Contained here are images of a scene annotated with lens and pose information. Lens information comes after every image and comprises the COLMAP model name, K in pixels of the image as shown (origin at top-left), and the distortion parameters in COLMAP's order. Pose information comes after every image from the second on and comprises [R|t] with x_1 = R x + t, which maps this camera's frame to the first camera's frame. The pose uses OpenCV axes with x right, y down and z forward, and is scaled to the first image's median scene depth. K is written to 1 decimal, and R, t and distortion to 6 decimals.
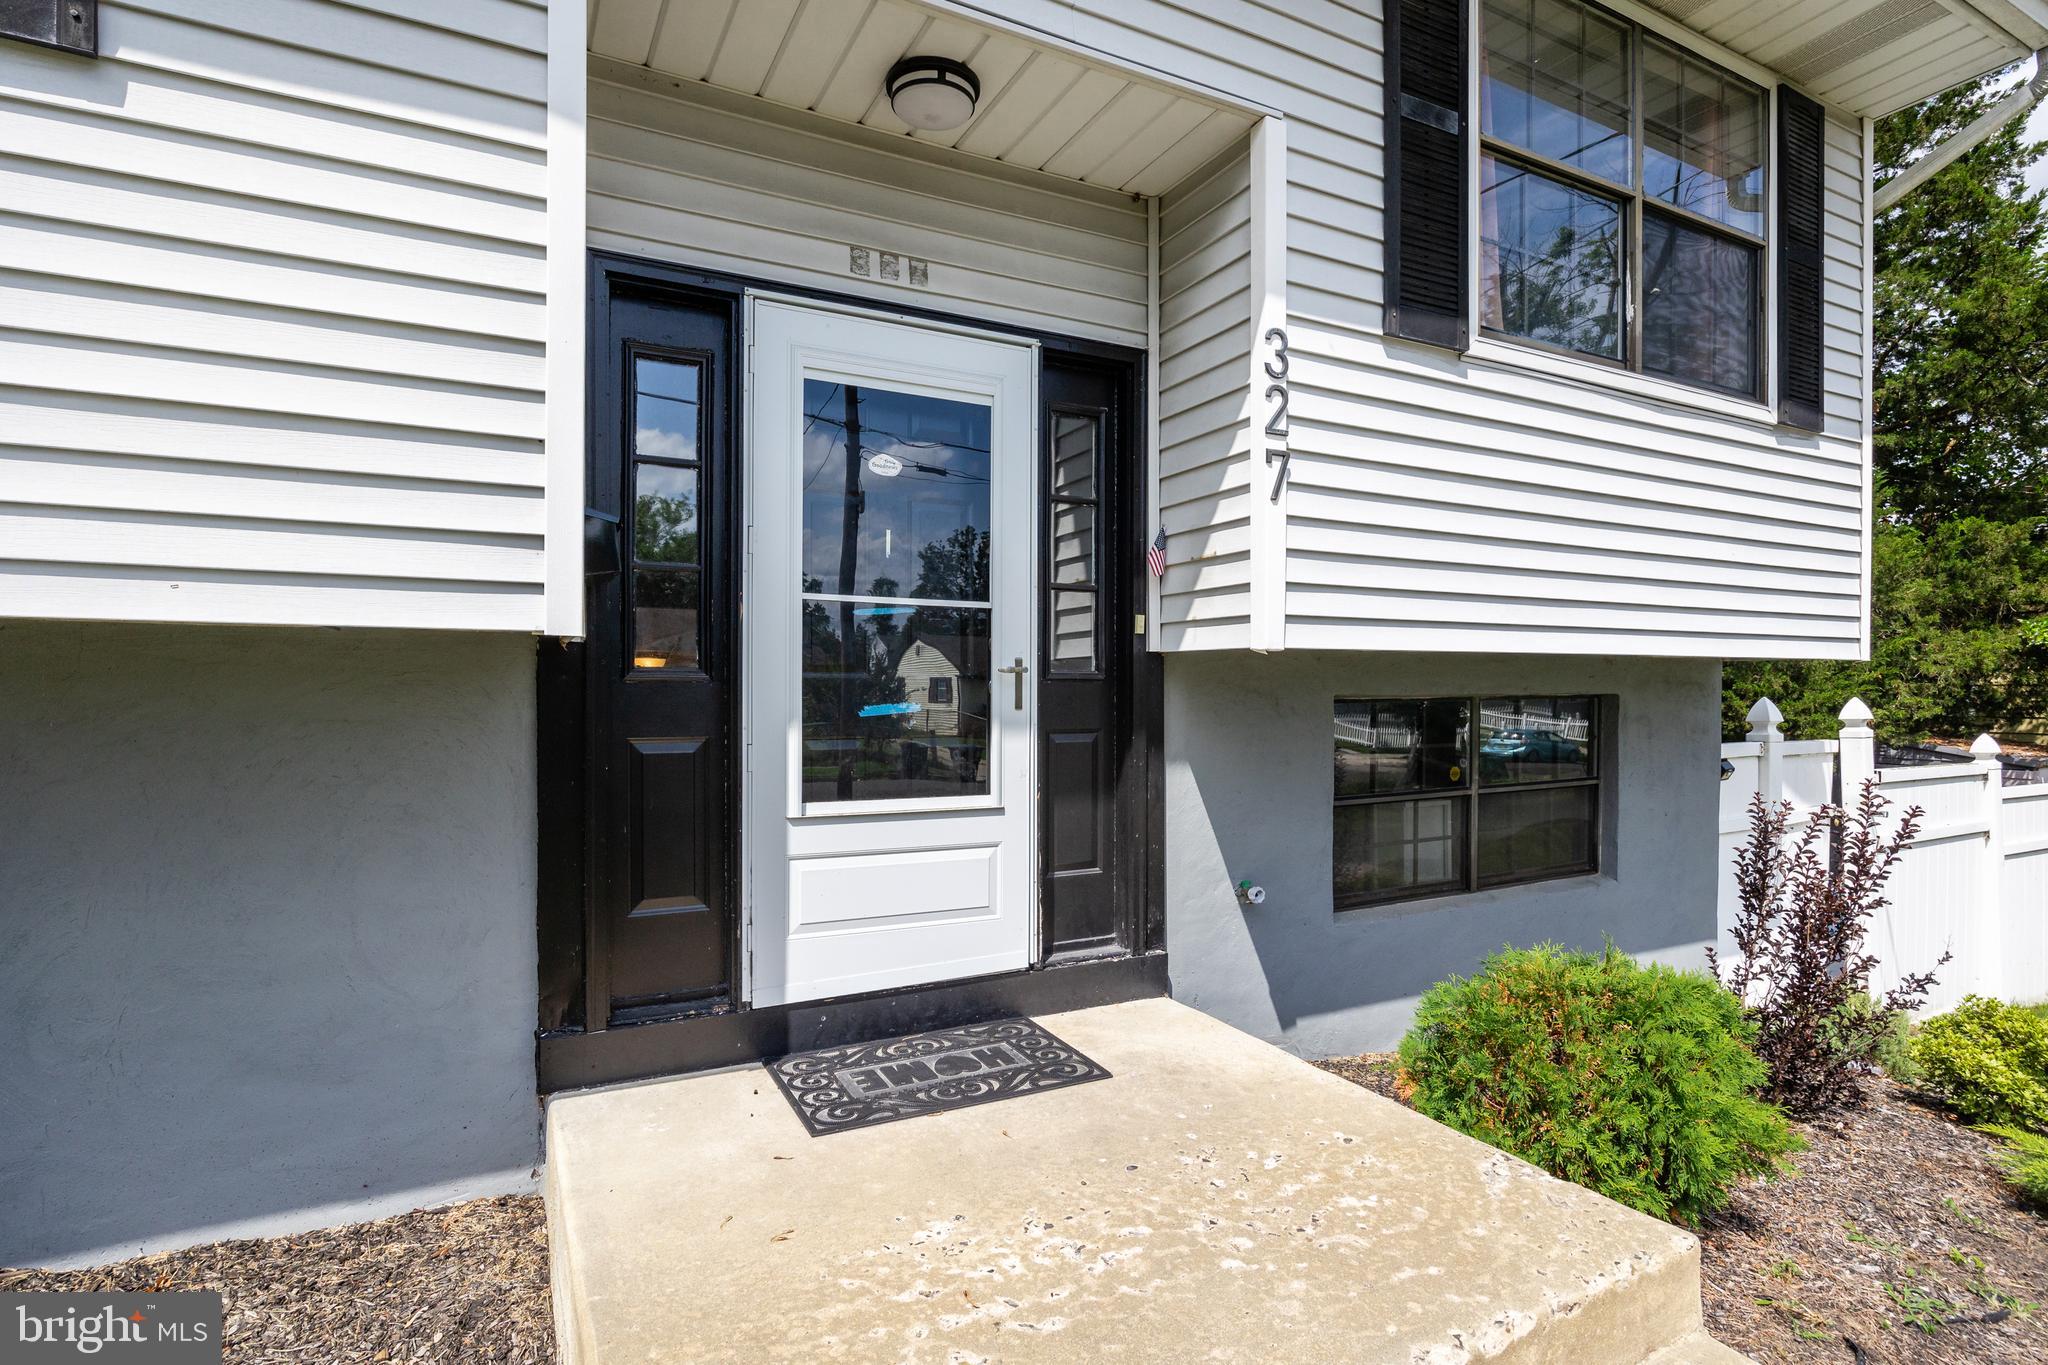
lens RADIAL K [[1024.6, 0, 1026.5], [0, 1024.6, 686.4], [0, 0, 1]] dist [-0.002568, -0.000760]
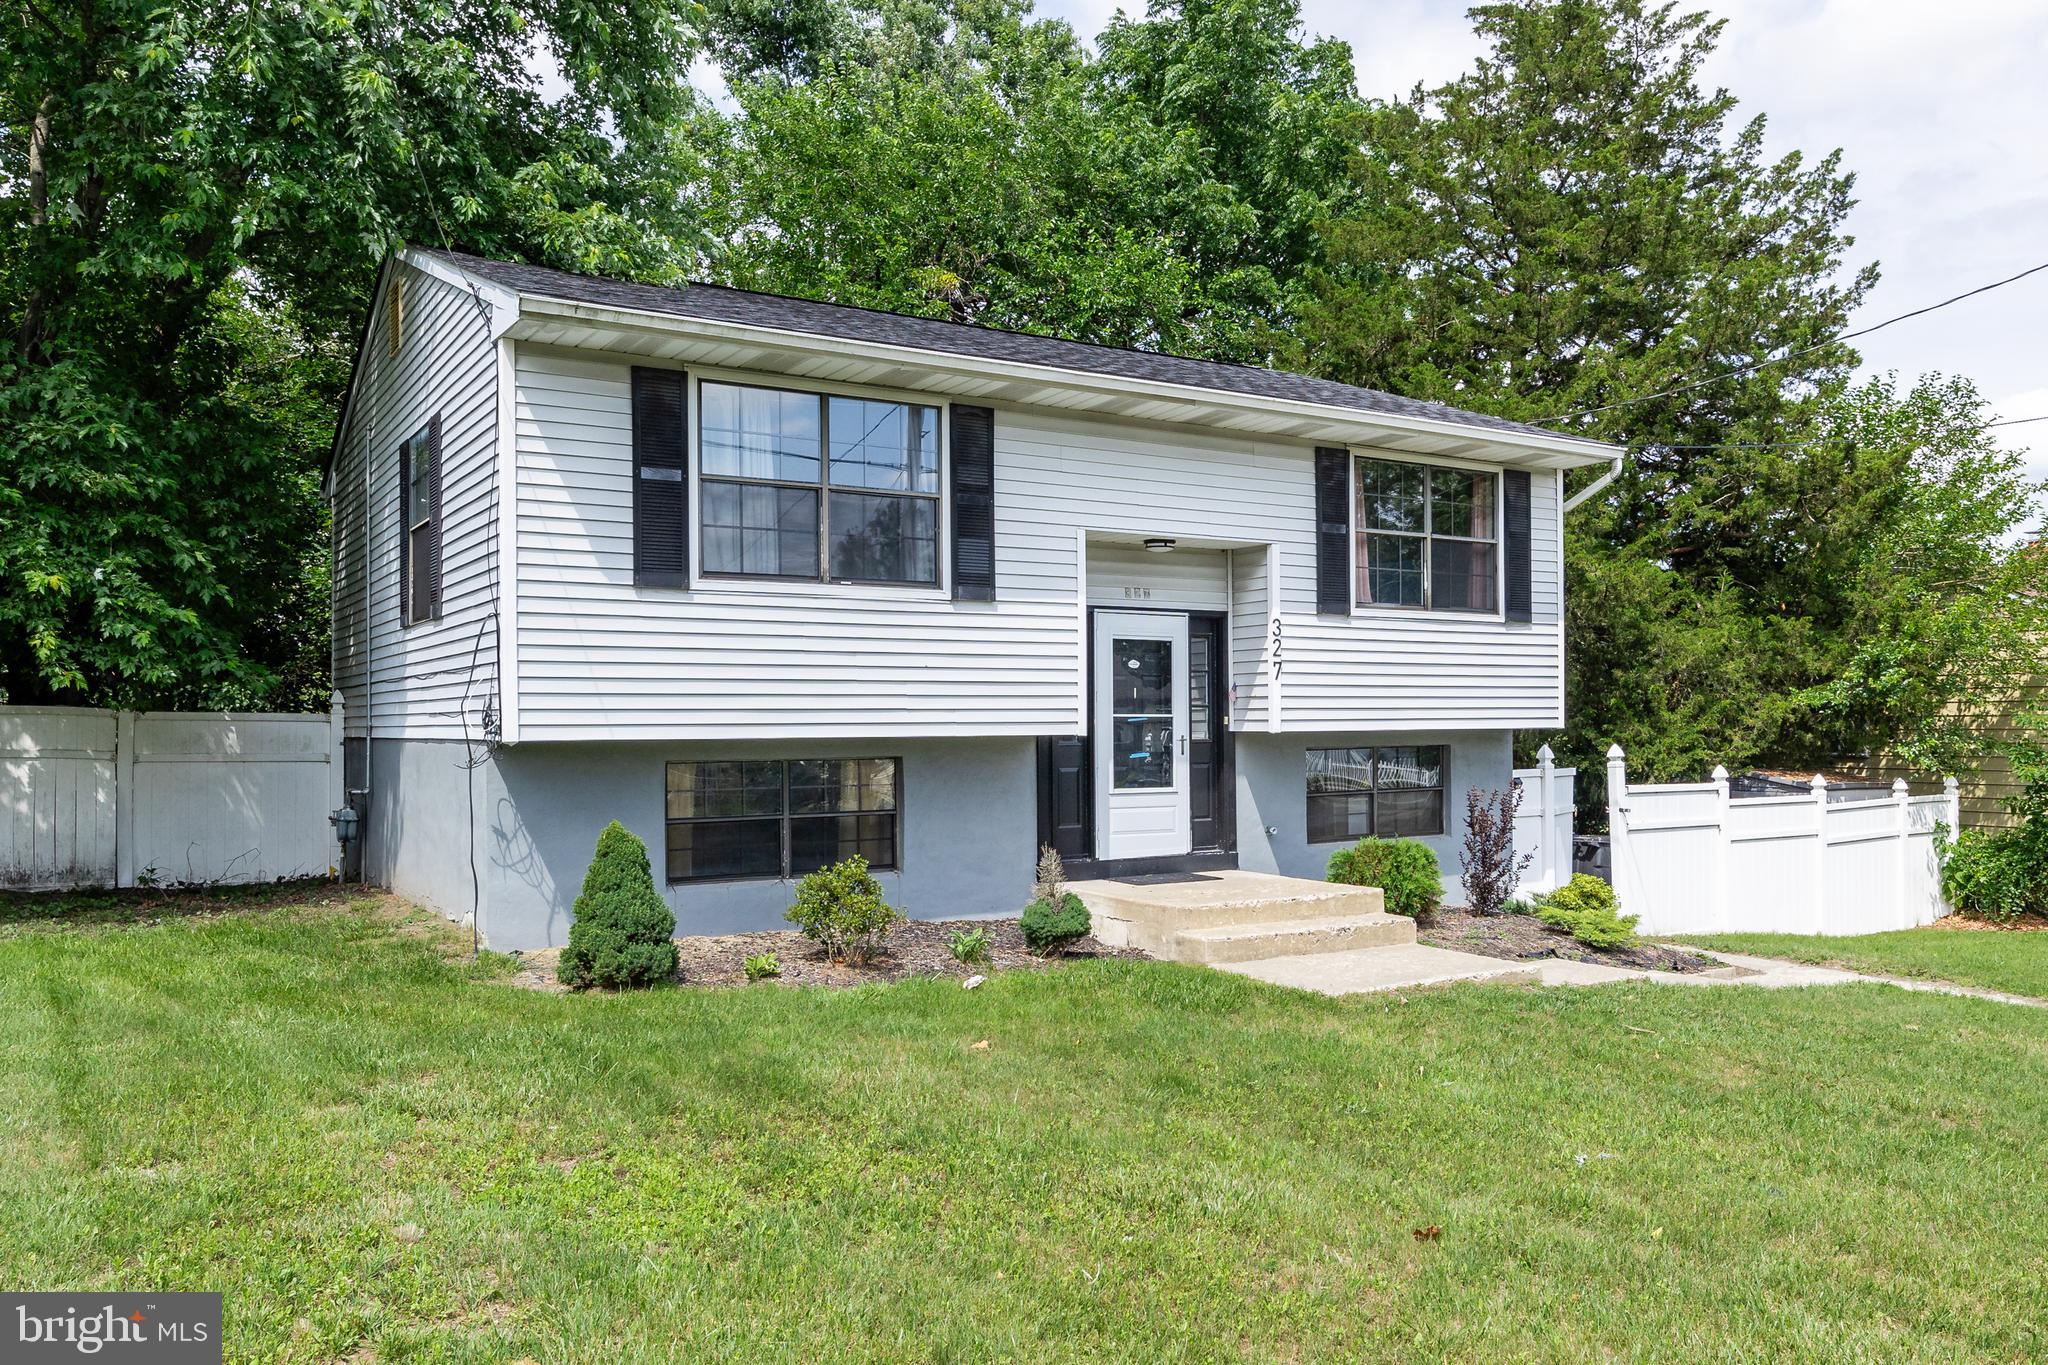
lens RADIAL K [[1566.4, 0, 1027.3], [0, 1566.4, 695.1], [0, 0, 1]] dist [0.005893, 0.001666]
pose [[0.998611, -0.008991, 0.051913, -0.593034], [0.009997, 0.999767, -0.019145, -0.056766], [-0.051729, 0.019637, 0.998468, -2.902744]]
